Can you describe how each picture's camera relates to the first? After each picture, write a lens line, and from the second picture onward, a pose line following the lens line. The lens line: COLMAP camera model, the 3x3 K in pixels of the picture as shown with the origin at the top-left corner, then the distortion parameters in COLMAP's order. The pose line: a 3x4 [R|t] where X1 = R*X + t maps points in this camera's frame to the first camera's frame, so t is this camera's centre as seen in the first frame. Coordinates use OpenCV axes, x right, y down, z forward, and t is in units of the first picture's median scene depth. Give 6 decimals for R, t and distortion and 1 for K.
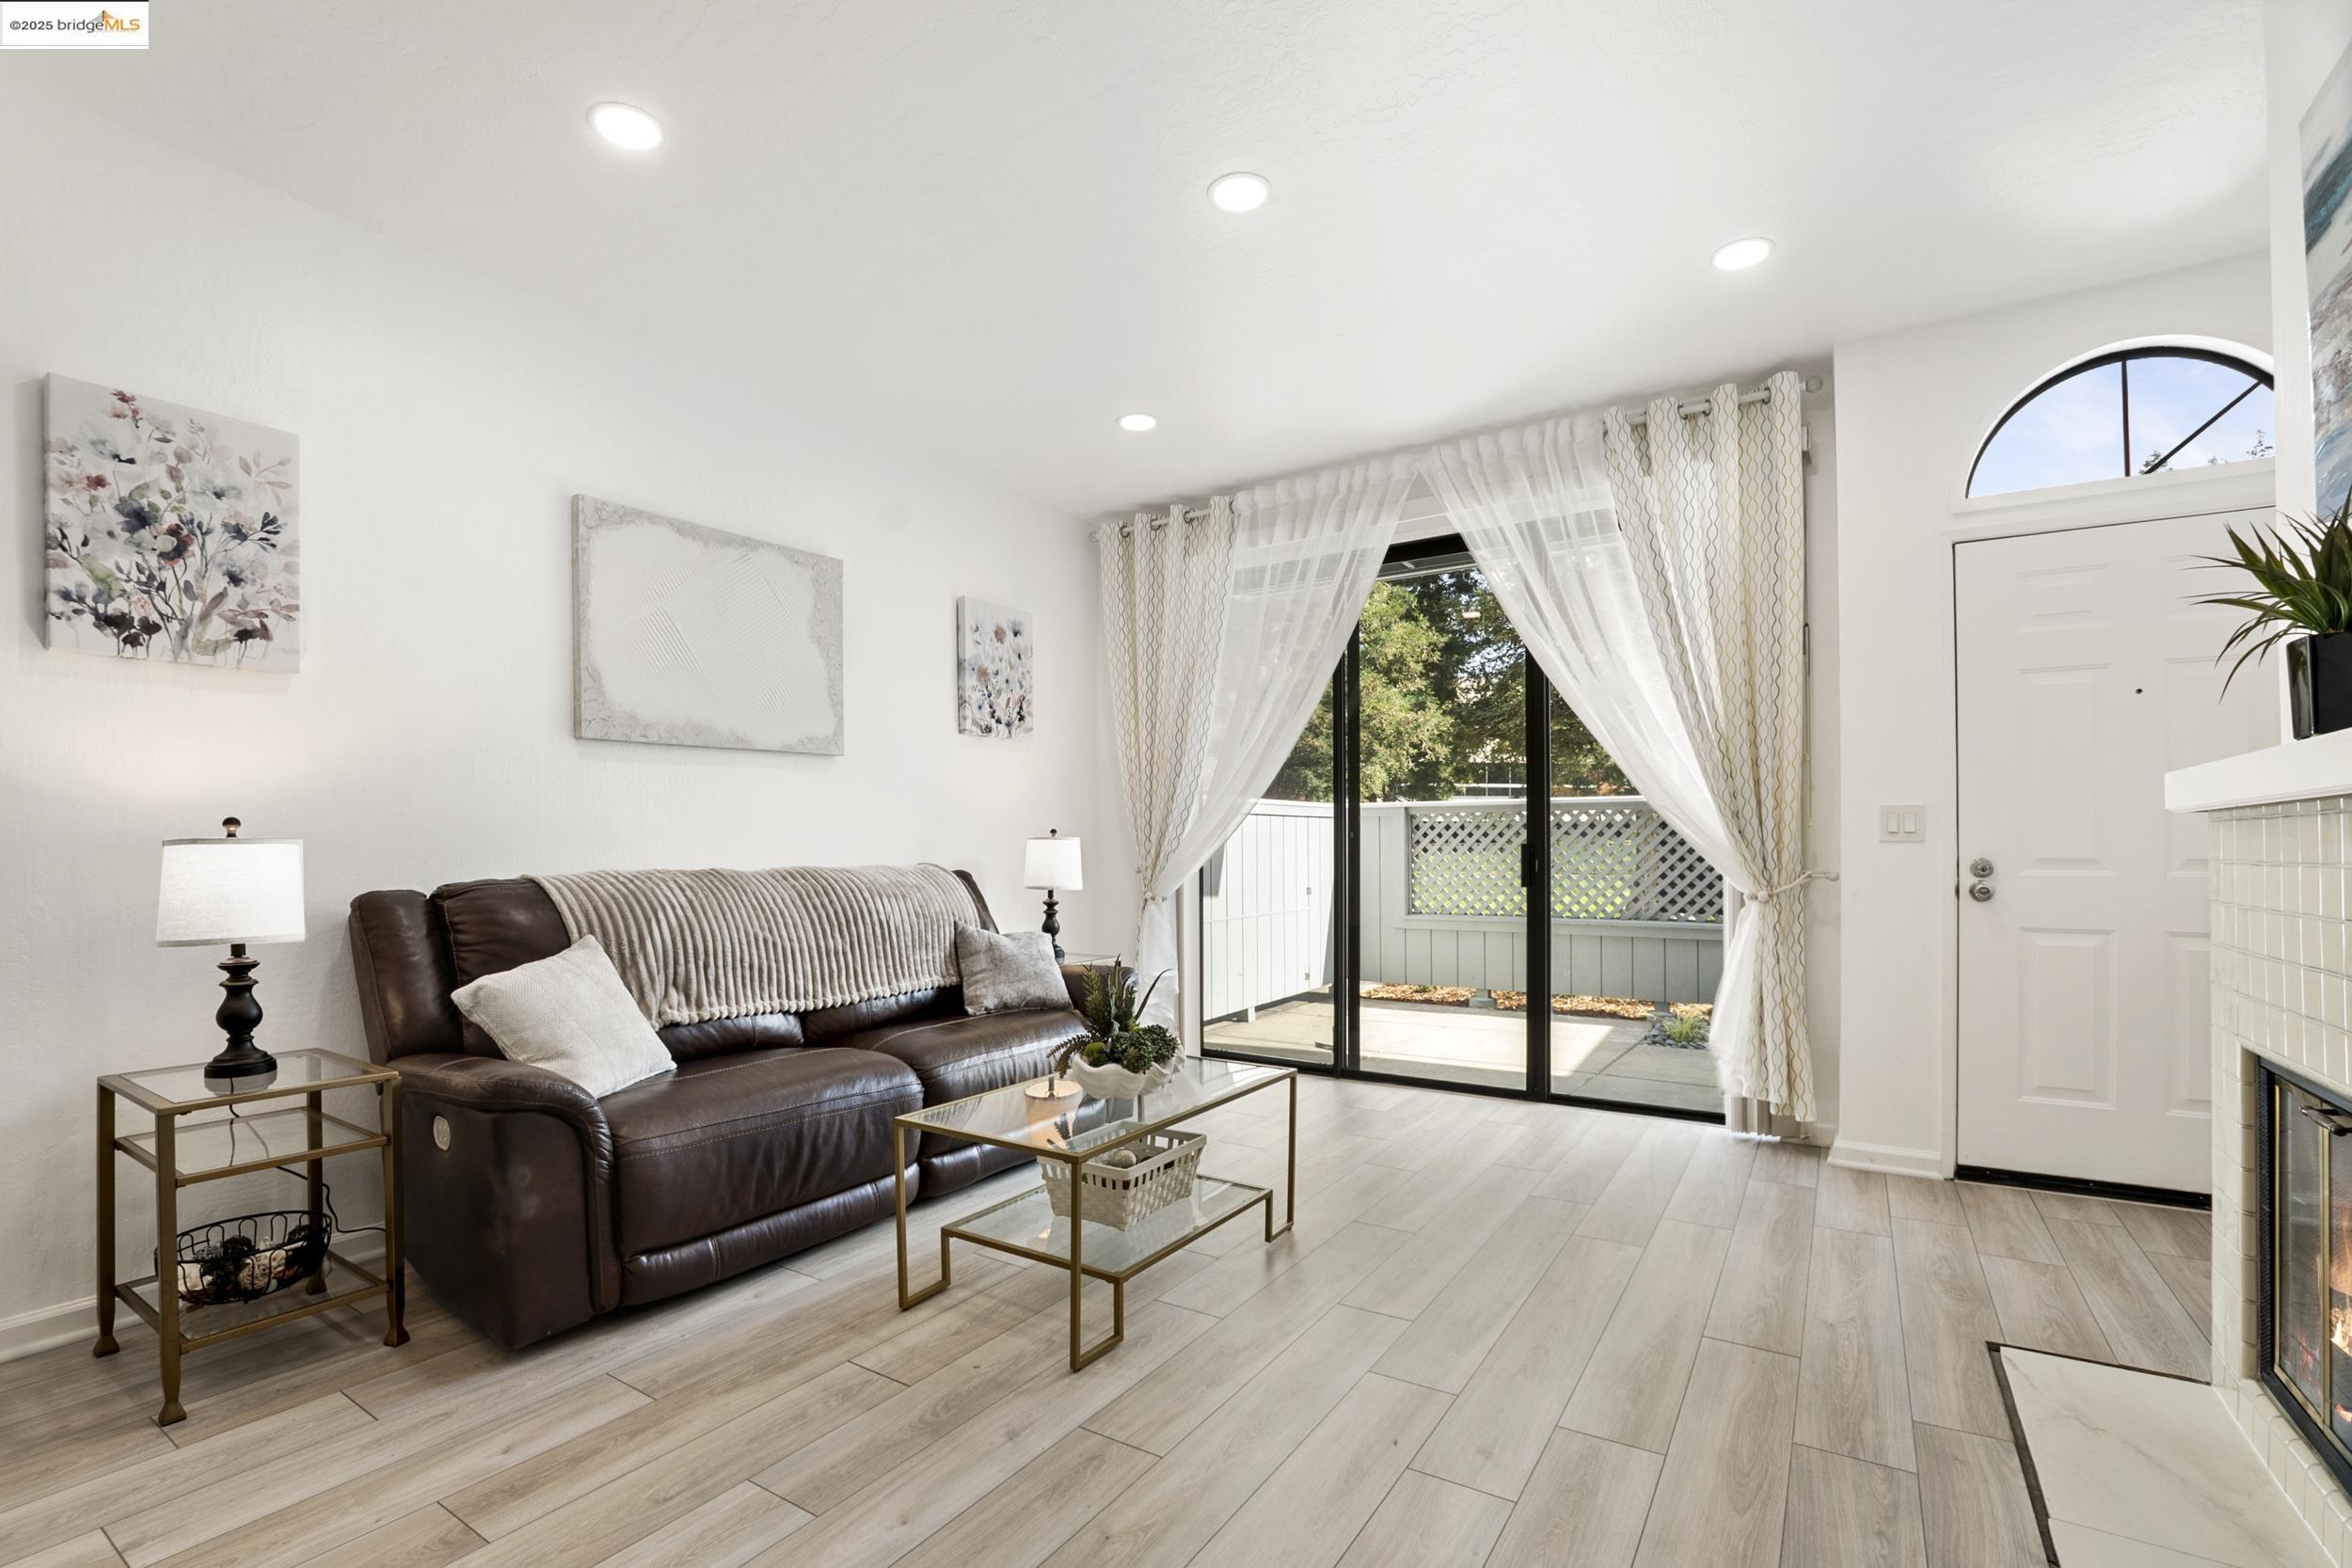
lens RADIAL K [[1050.3, 0, 1169.9], [0, 1050.3, 838.9], [0, 0, 1]] dist [-0.026785, 0.001549]
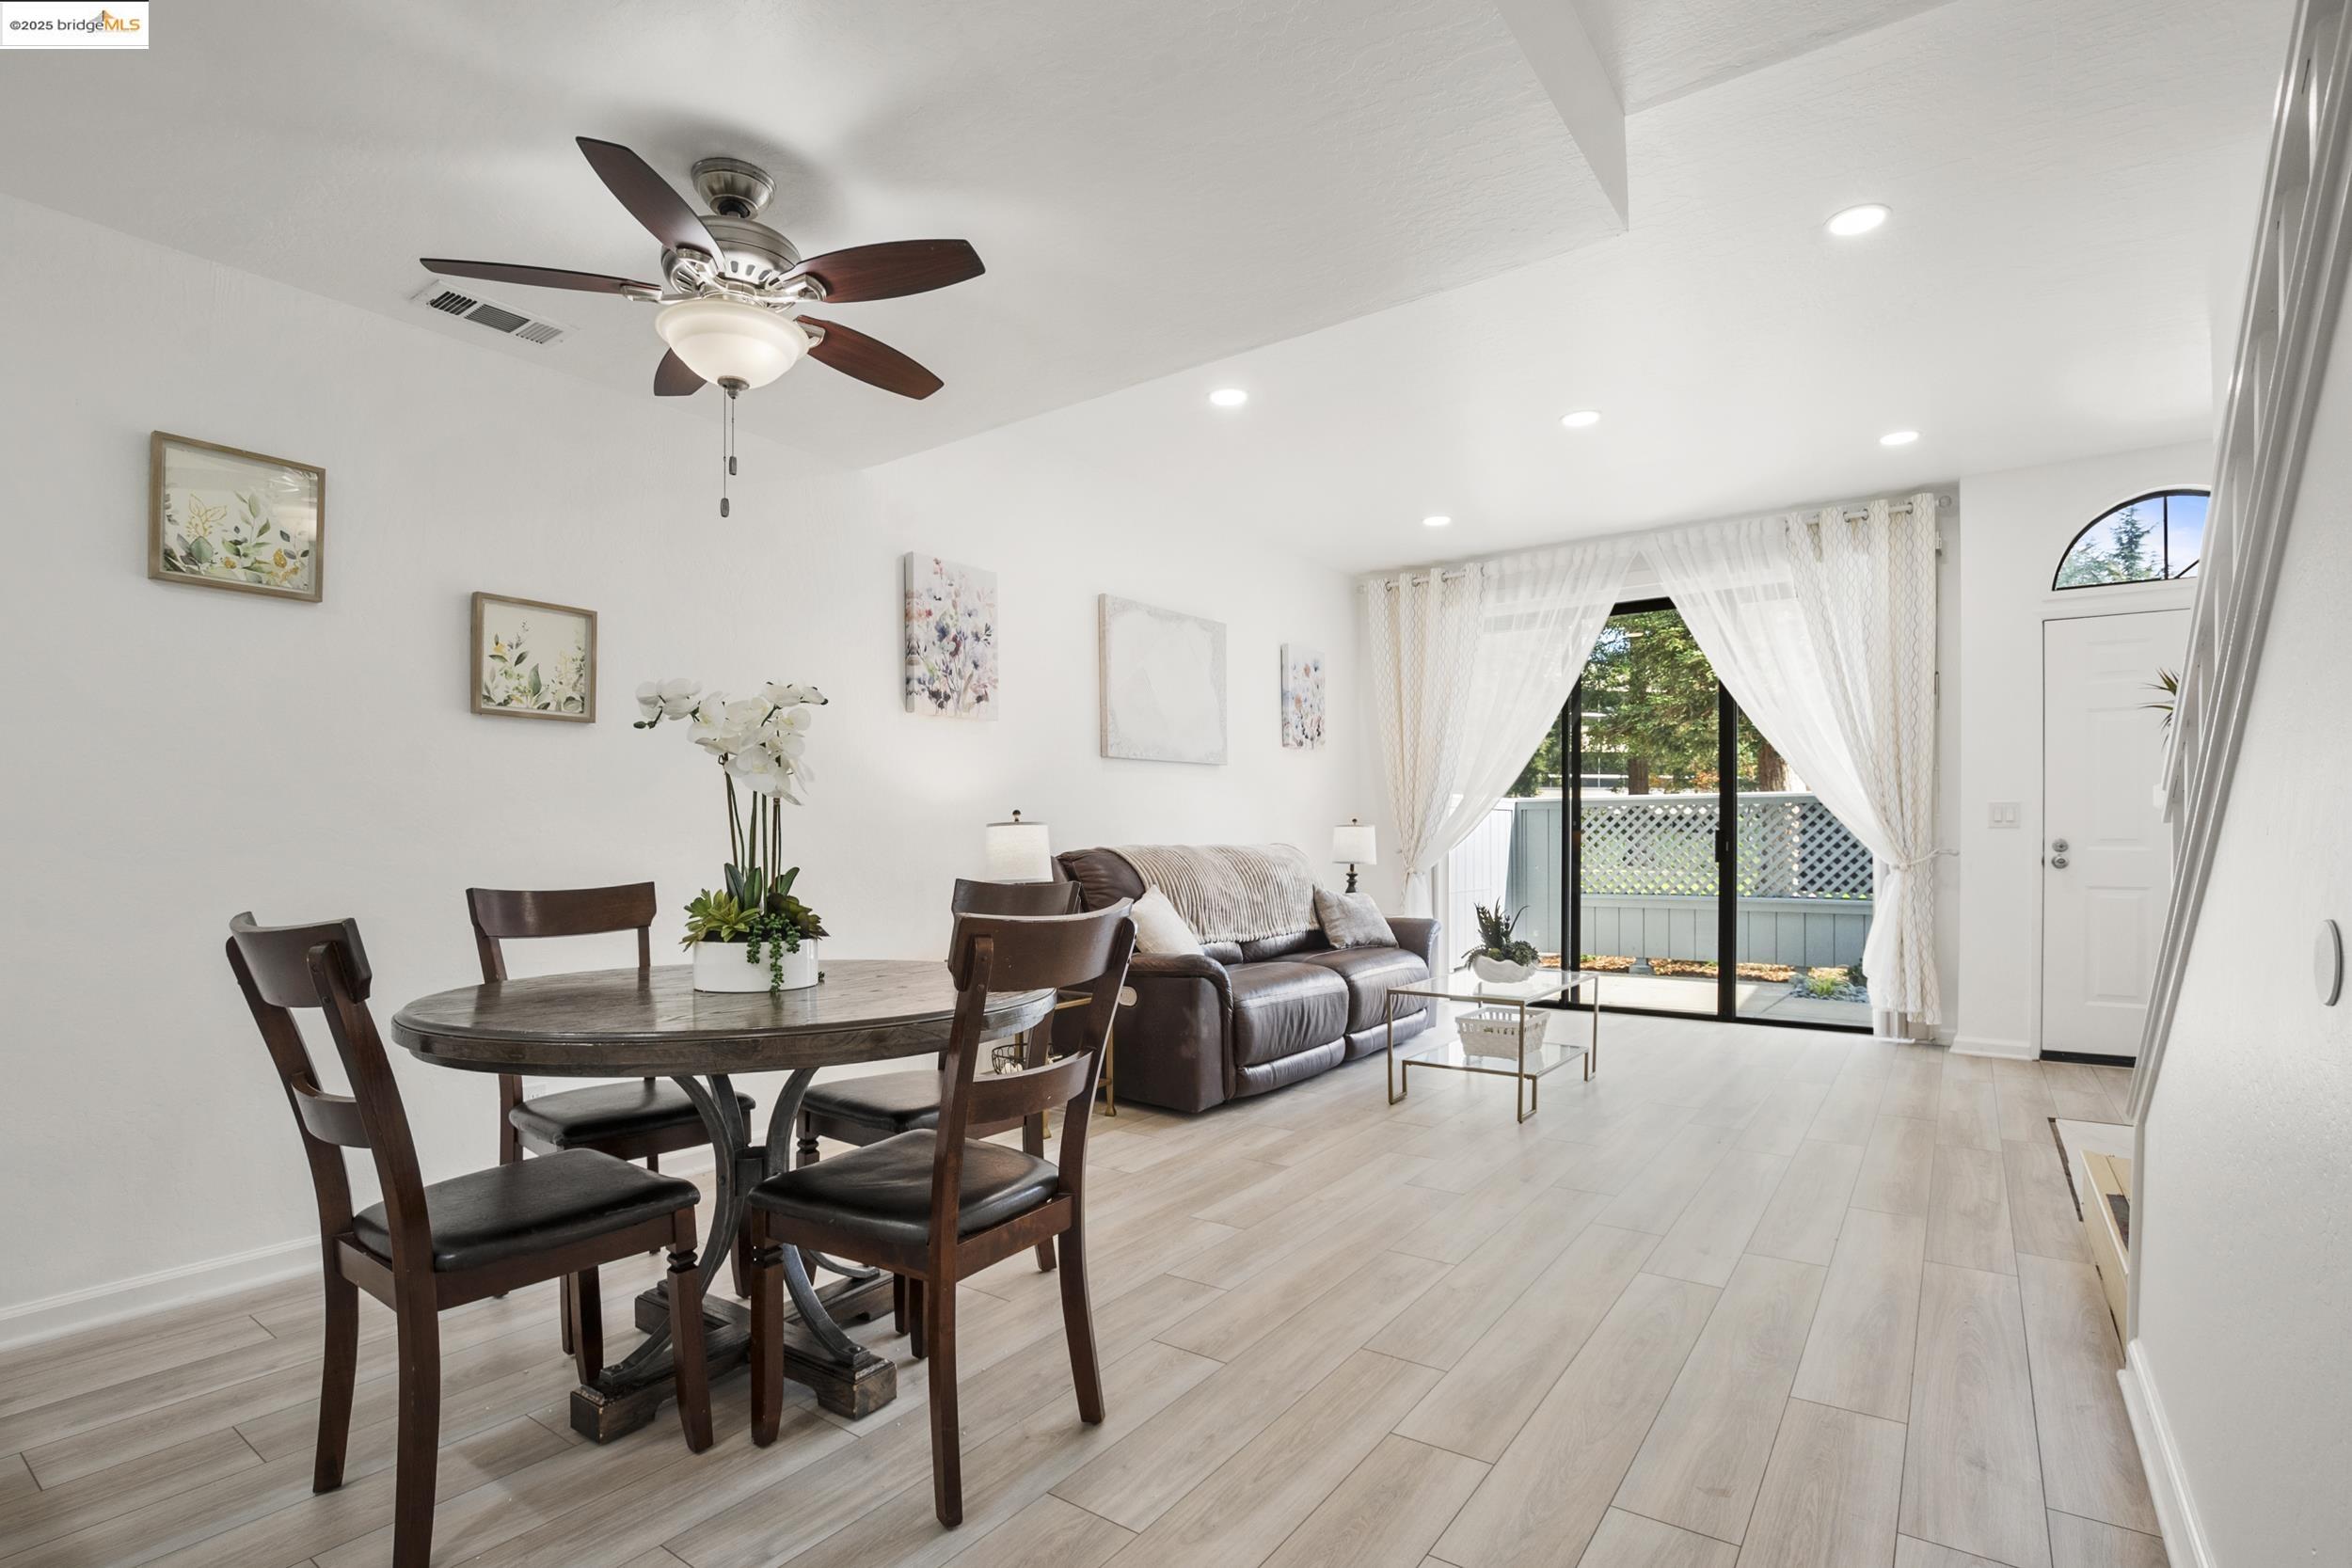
lens RADIAL K [[1124.0, 0, 1175.7], [0, 1124.0, 845.7], [0, 0, 1]] dist [-0.020396, -0.000257]
pose [[0.999258, 0.001563, -0.038476, -0.351707], [-0.001106, 0.999929, 0.011885, 0.009944], [0.038492, -0.011833, 0.999189, -0.536464]]
